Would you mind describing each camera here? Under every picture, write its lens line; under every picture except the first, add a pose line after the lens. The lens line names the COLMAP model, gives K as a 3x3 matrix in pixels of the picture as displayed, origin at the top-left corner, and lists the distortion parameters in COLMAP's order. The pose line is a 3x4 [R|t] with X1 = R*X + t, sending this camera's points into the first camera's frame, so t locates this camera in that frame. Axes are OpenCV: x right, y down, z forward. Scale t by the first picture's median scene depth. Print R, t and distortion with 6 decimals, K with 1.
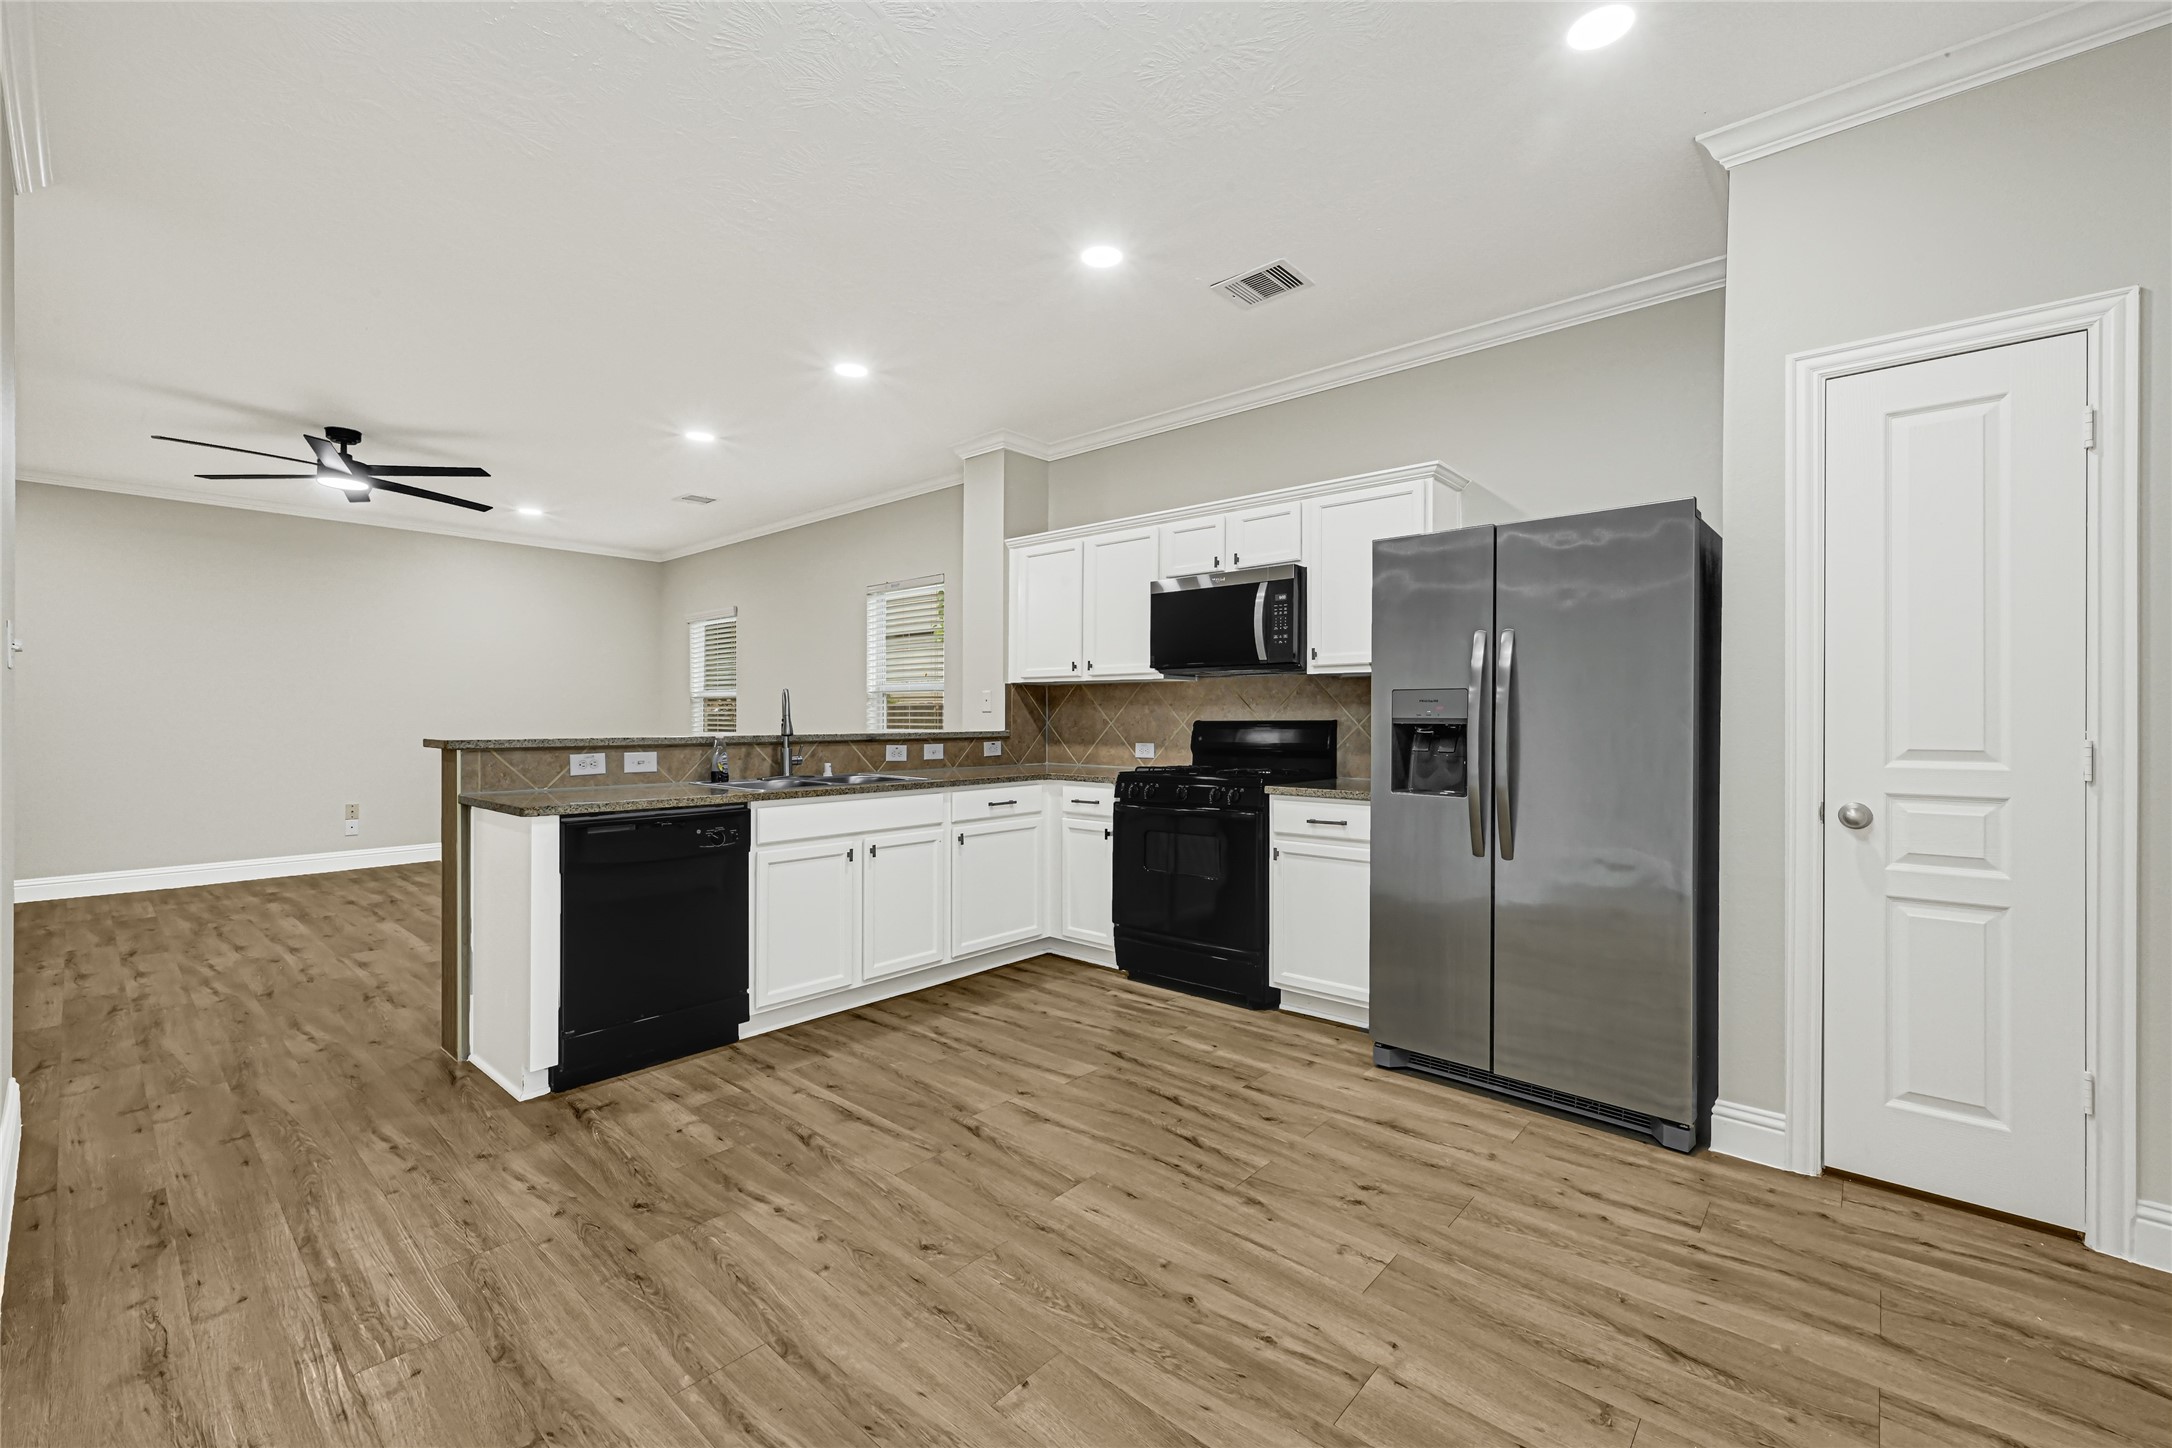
lens RADIAL K [[901.1, 0, 1095.9], [0, 901.1, 720.4], [0, 0, 1]] dist [0.000453, 0.000037]
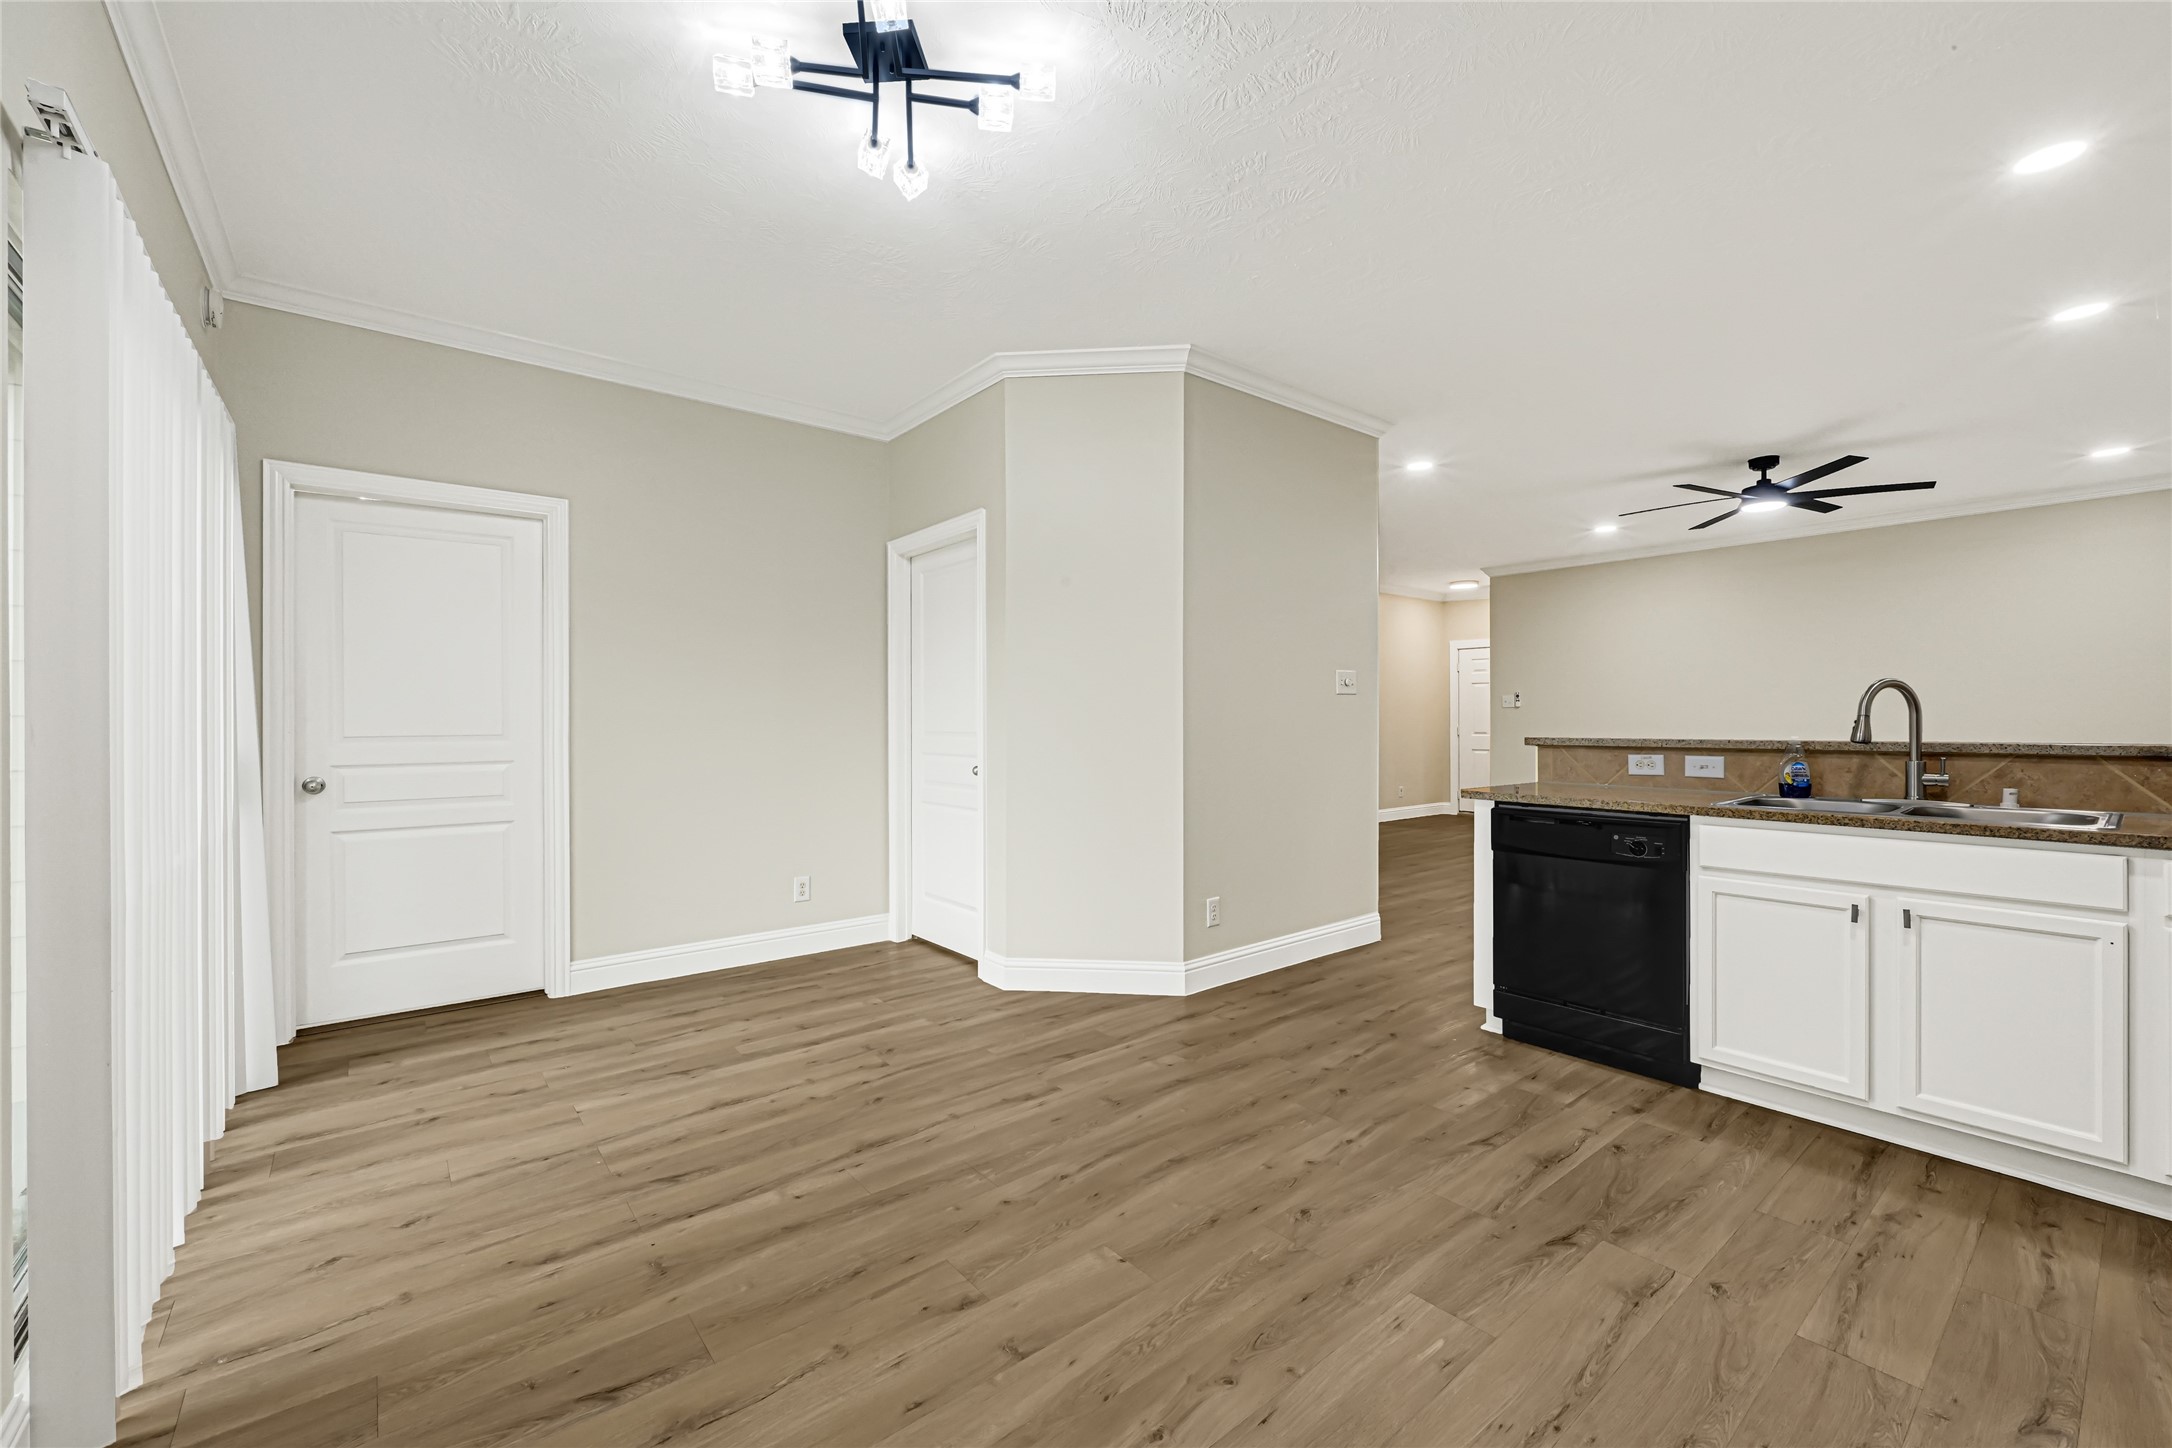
lens RADIAL K [[881.2, 0, 1091.9], [0, 881.2, 724.4], [0, 0, 1]] dist [0.000033, 0.000471]
pose [[-0.166358, 0.001947, -0.986064, 0.587208], [-0.003217, 0.999992, 0.002517, 0.002609], [0.986060, 0.003590, -0.166350, 0.612892]]
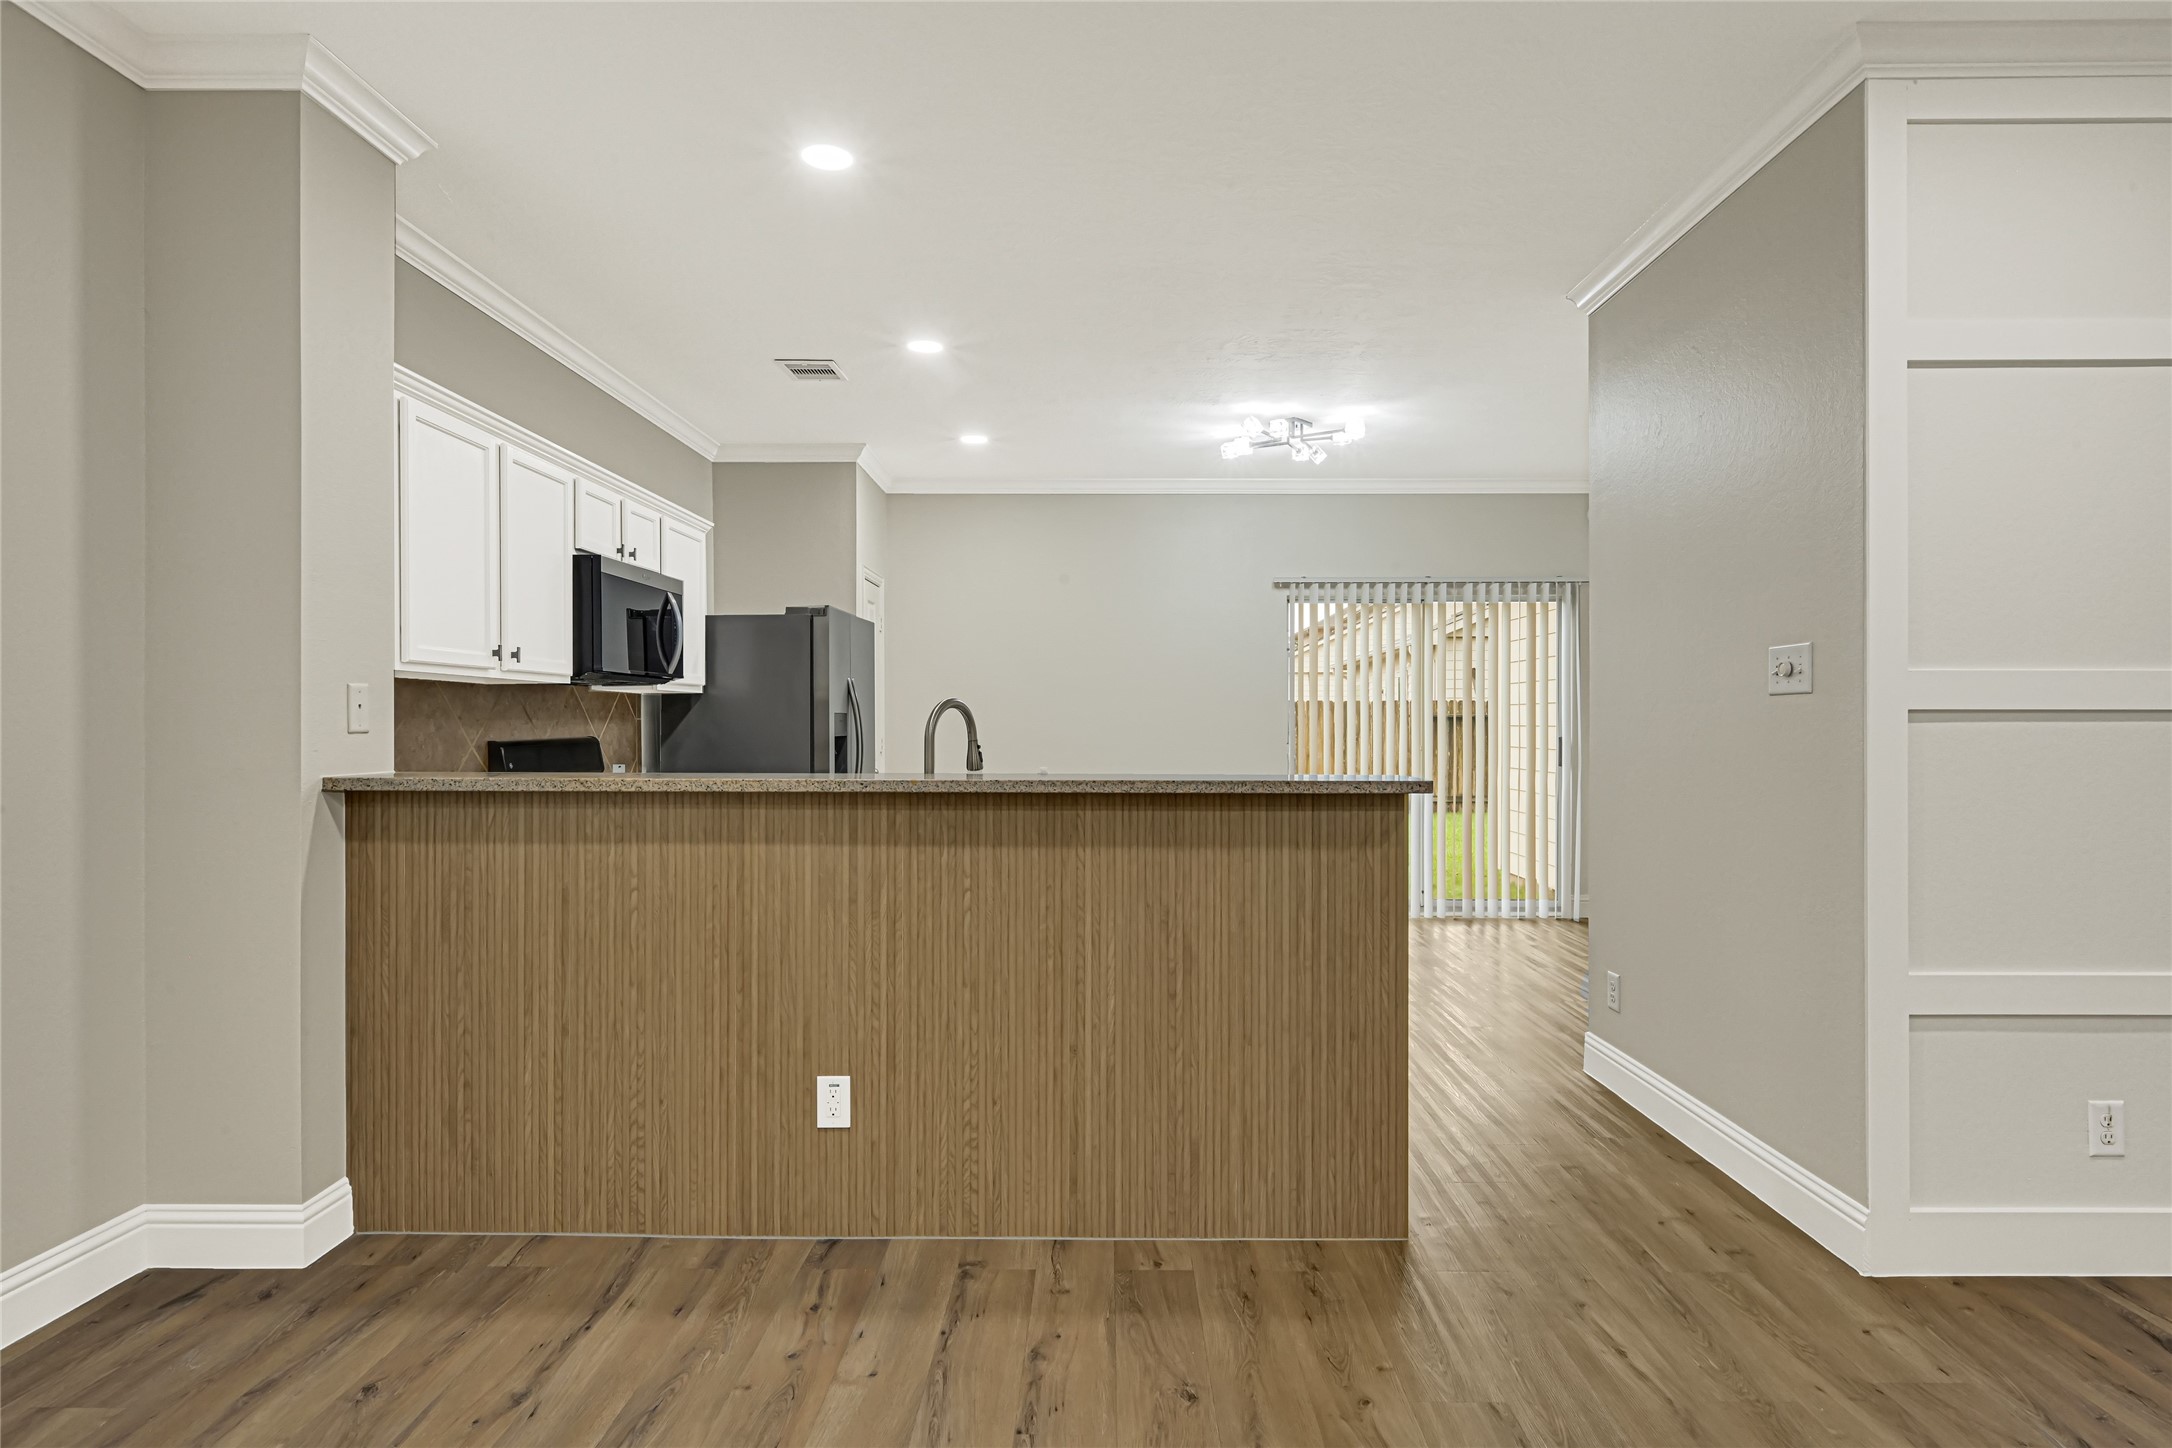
lens RADIAL K [[1124.0, 0, 1093.2], [0, 1124.0, 717.8], [0, 0, 1]] dist [-0.001267, 0.000371]
pose [[-0.643572, -0.002153, 0.765383, -1.307919], [0.000760, 0.999994, 0.003452, -0.030986], [-0.765385, 0.002803, -0.643566, 1.829216]]
